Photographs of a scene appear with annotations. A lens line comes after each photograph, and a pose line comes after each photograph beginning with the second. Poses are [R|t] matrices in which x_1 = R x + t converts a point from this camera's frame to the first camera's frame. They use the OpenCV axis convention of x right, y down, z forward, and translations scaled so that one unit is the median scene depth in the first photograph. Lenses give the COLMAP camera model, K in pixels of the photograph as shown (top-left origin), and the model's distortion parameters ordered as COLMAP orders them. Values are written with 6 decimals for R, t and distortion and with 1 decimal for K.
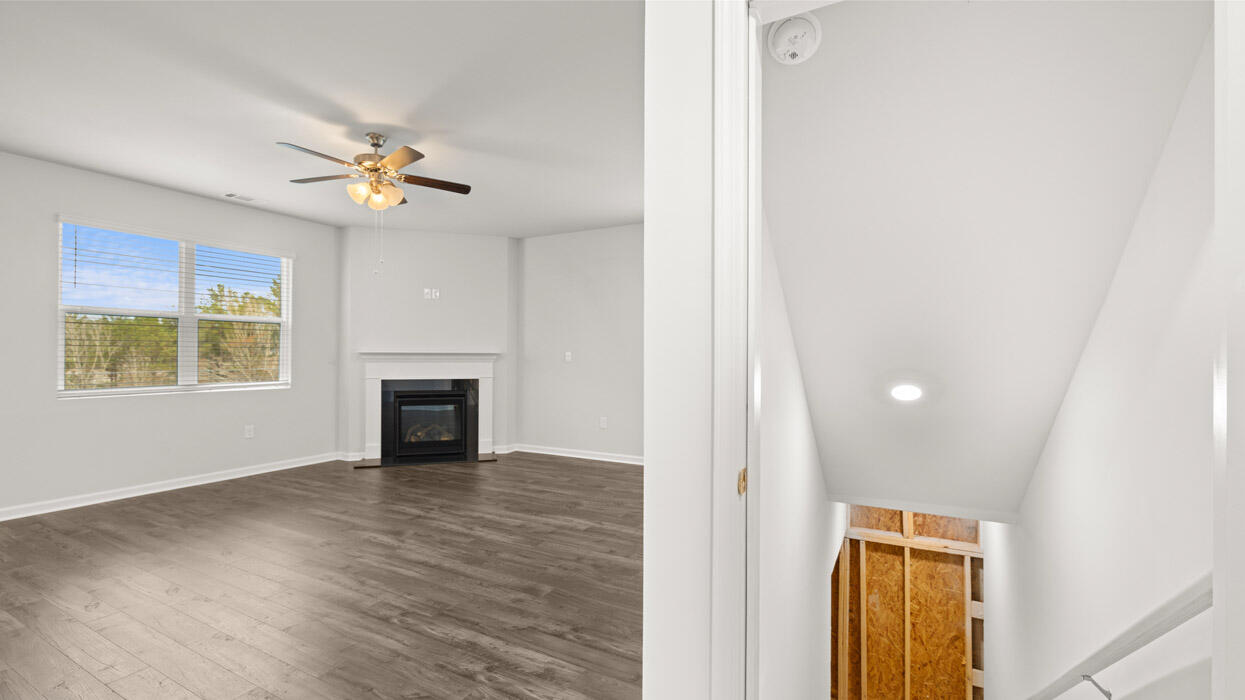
lens RADIAL K [[530.2, 0, 618.3], [0, 530.2, 360.2], [0, 0, 1]] dist [-0.001566, -0.000066]
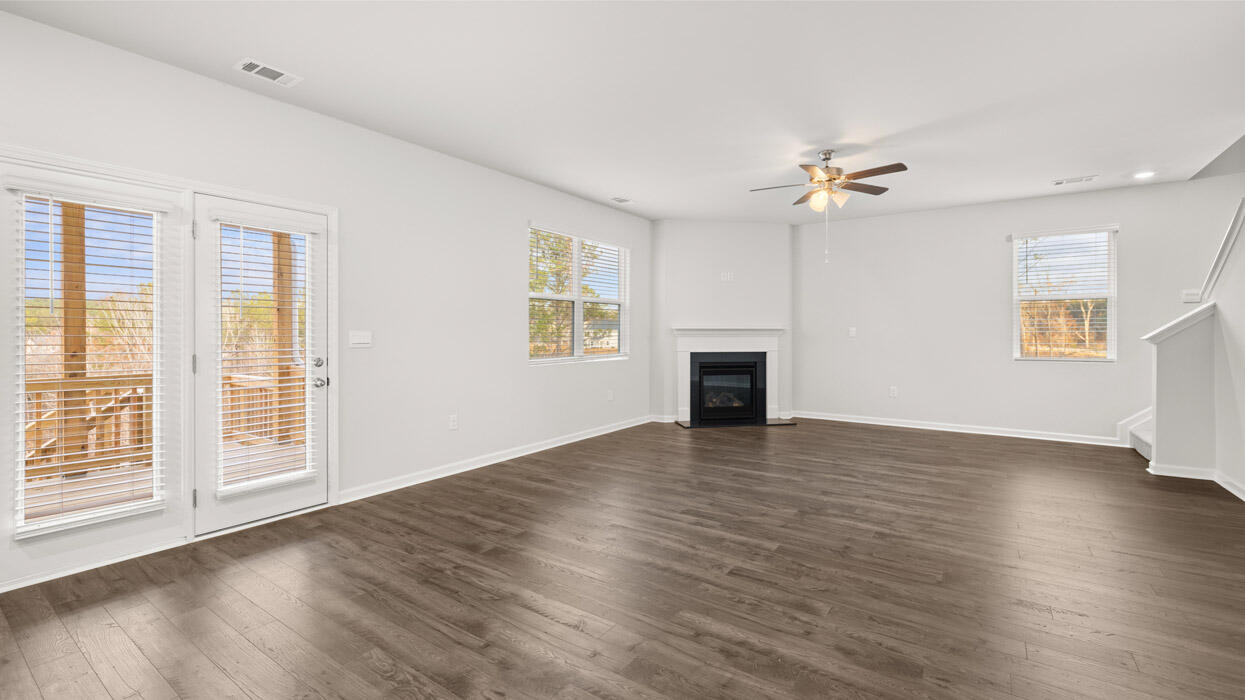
lens RADIAL K [[530.2, 0, 625.4], [0, 530.2, 329.8], [0, 0, 1]] dist [-0.001566, -0.000066]
pose [[0.994661, -0.000468, -0.103200, -0.468378], [-0.000672, 0.999939, -0.011016, 0.001381], [0.103199, 0.011027, 0.994600, -0.155189]]
